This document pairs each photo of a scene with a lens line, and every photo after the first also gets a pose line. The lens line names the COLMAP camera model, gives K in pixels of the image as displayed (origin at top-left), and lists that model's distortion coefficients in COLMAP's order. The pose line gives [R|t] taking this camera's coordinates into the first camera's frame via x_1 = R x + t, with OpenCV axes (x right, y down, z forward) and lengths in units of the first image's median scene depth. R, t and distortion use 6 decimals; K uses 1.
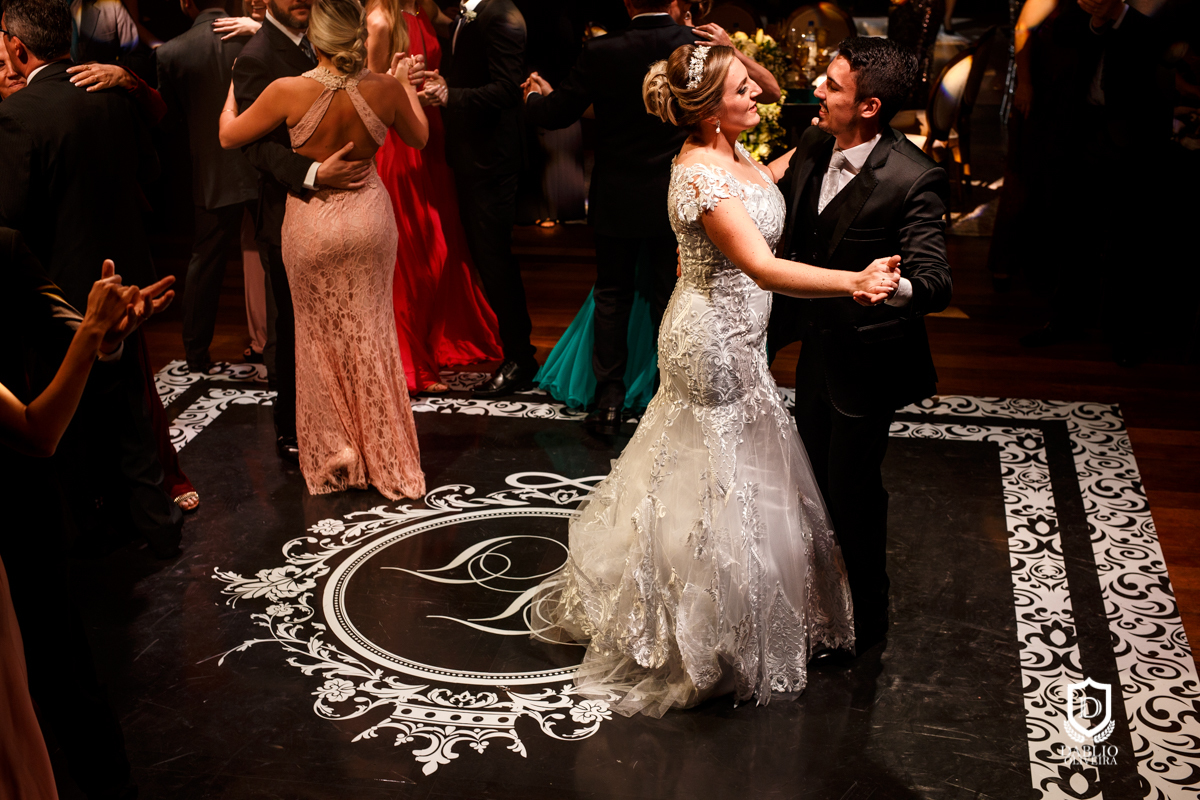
lens RADIAL K [[1734.5, 0, 596.8], [0, 1734.5, 406.3], [0, 0, 1]] dist [0.024112, 0.000000]
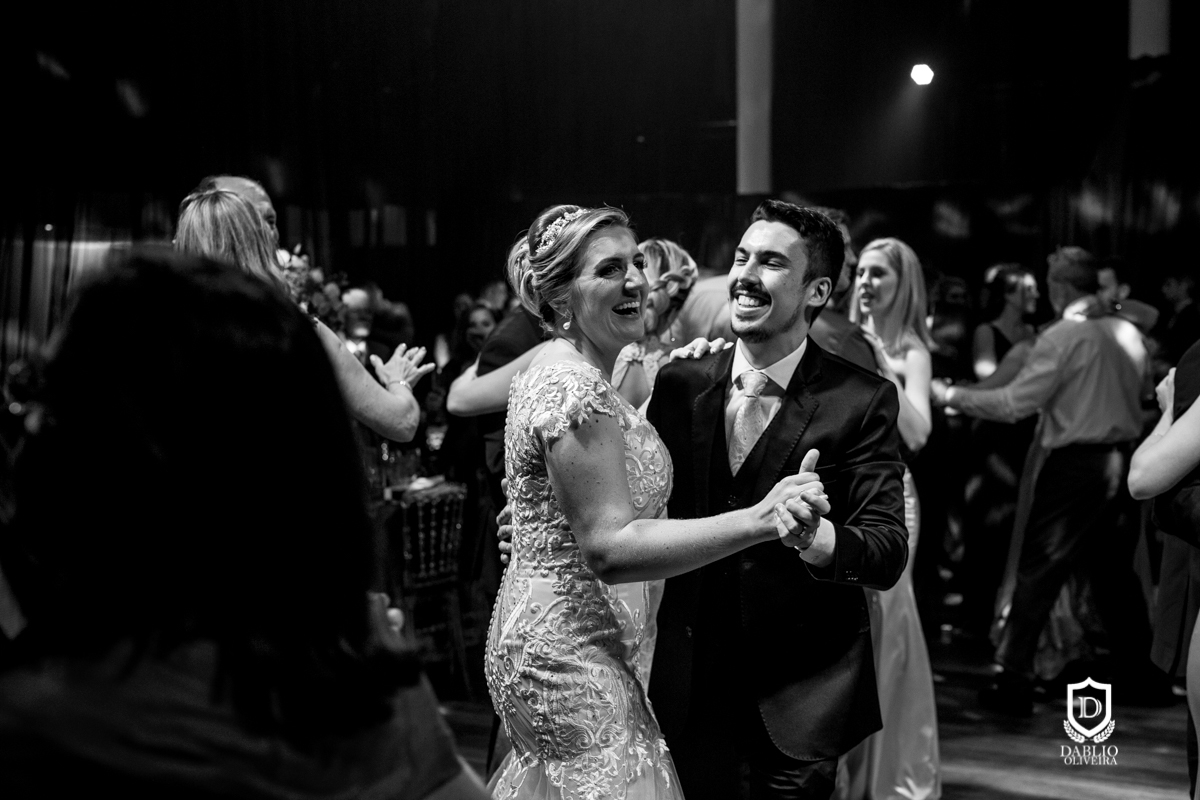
lens RADIAL K [[1734.5, 0, 599.9], [0, 1734.5, 399.7], [0, 0, 1]] dist [0.024112, 0.000000]
pose [[0.991311, -0.067776, 0.112734, 0.015357], [0.083879, 0.985891, -0.144856, -0.037254], [-0.101325, 0.153053, 0.983010, 0.404495]]
